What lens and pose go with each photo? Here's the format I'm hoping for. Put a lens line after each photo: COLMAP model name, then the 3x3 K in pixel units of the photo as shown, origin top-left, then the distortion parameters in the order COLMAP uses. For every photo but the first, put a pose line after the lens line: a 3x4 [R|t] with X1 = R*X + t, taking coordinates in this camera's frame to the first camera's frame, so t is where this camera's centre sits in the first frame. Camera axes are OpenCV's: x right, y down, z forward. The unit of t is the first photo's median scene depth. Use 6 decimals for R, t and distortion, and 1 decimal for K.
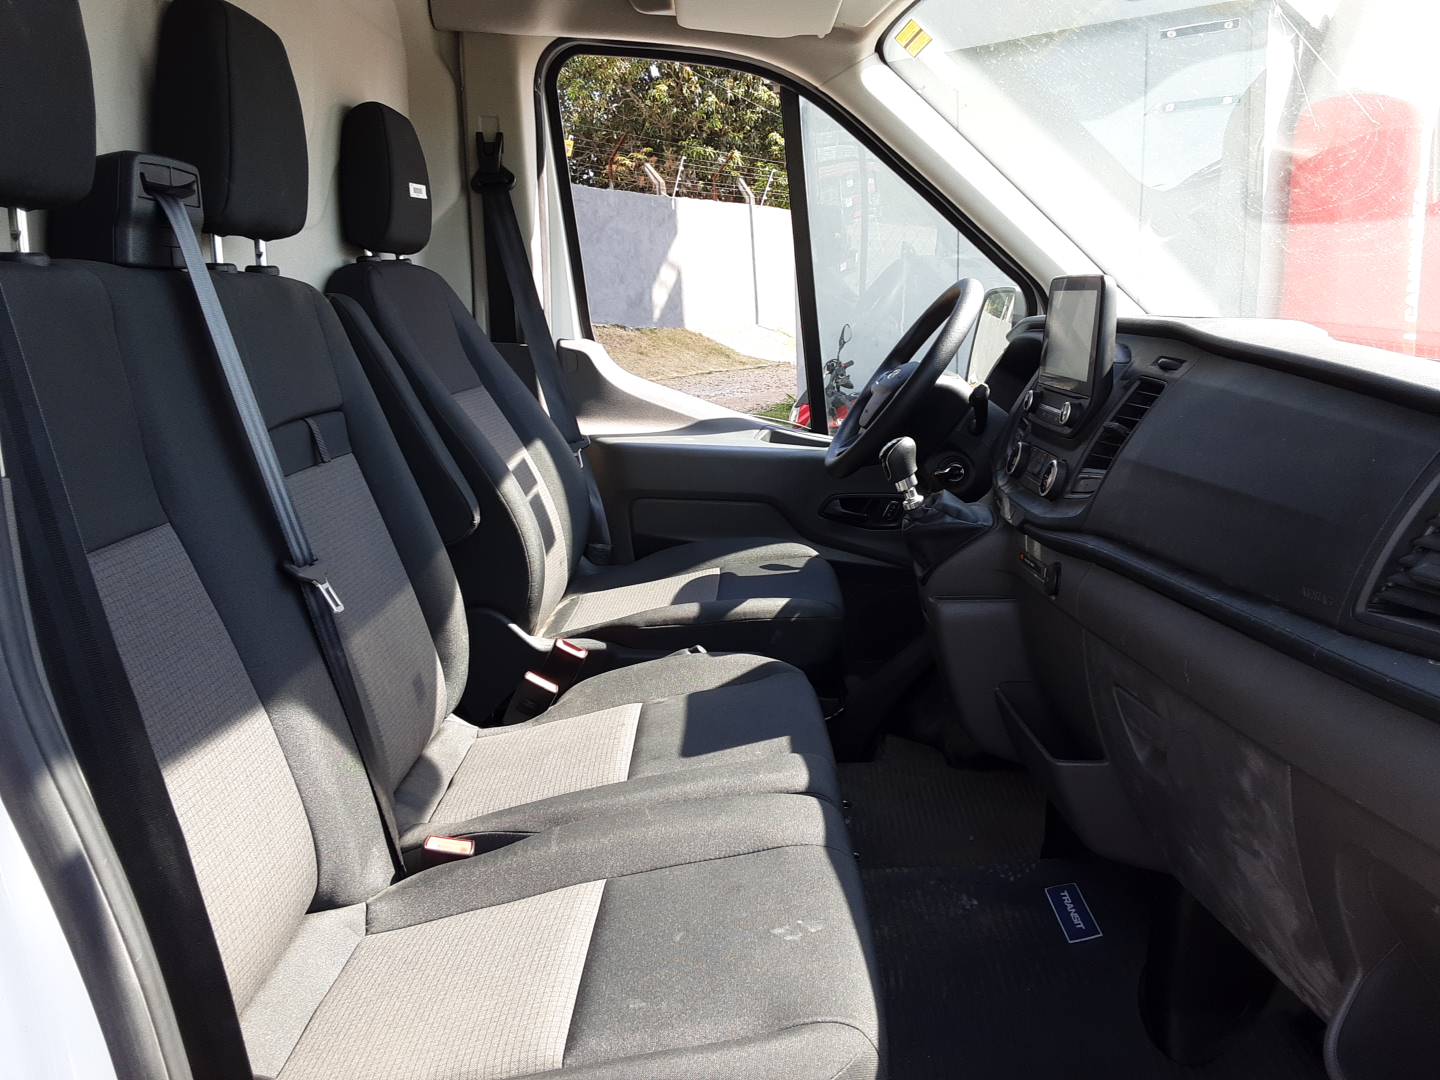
lens RADIAL K [[1167.1, 0, 722.7], [0, 1167.1, 548.4], [0, 0, 1]] dist [0.051571, -0.053861]
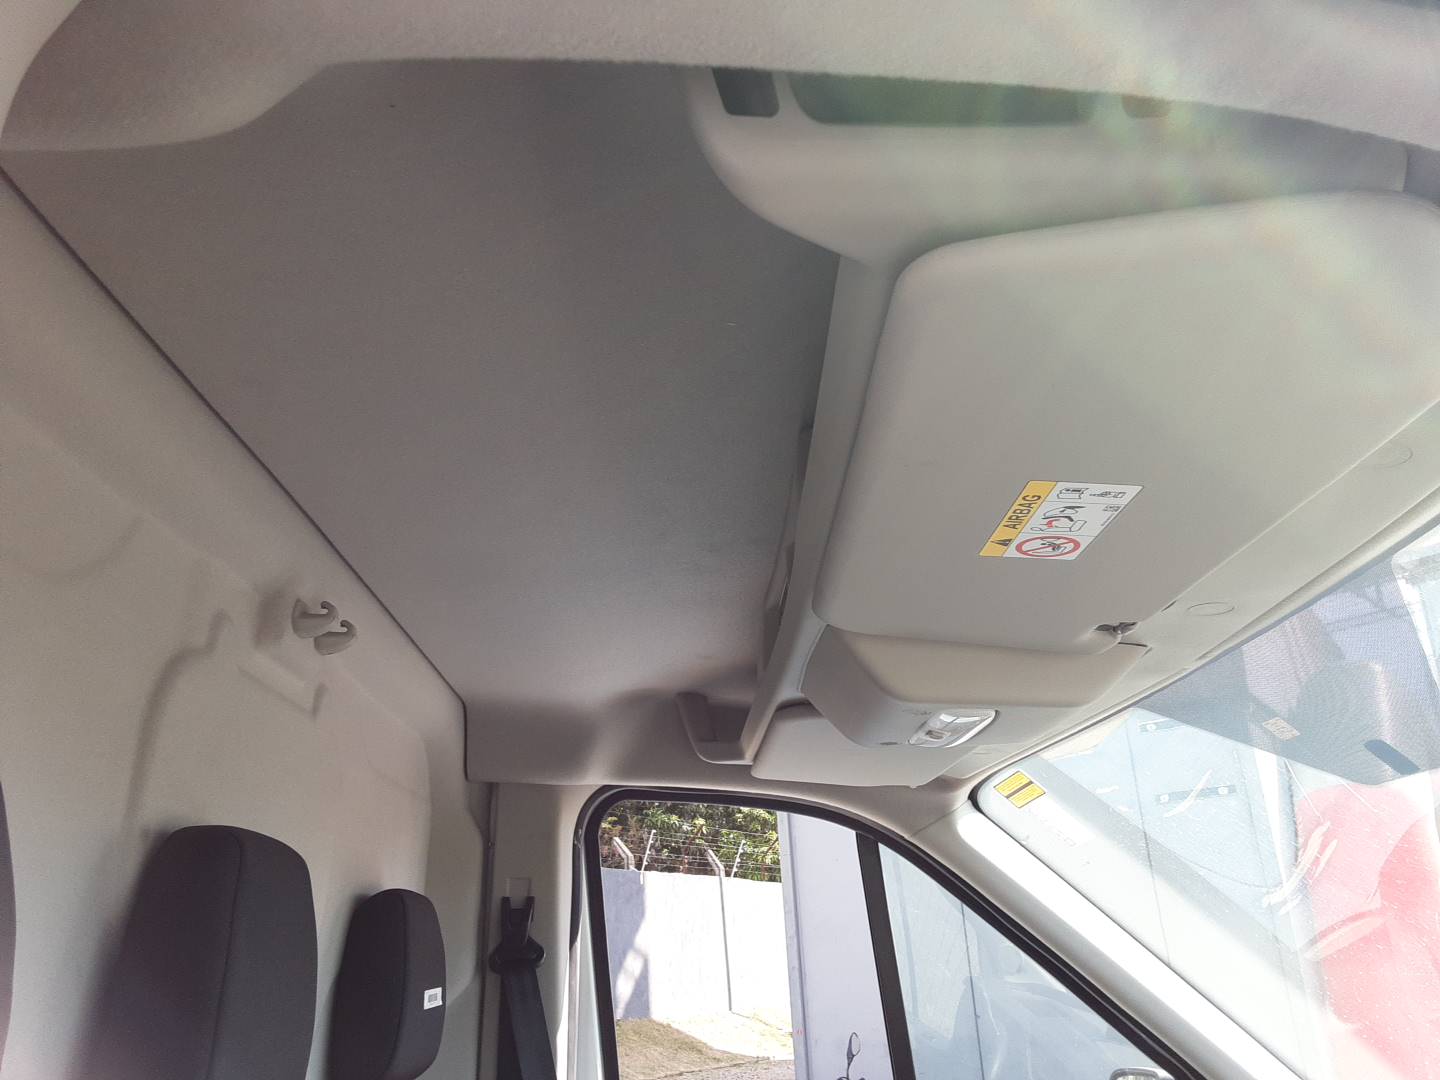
lens RADIAL K [[1167.1, 0, 715.7], [0, 1167.1, 536.0], [0, 0, 1]] dist [0.051571, -0.053861]
pose [[0.999085, 0.006729, 0.042225, -0.095950], [0.016261, 0.853553, -0.520751, -0.138659], [-0.039545, 0.520962, 0.852663, 0.163211]]
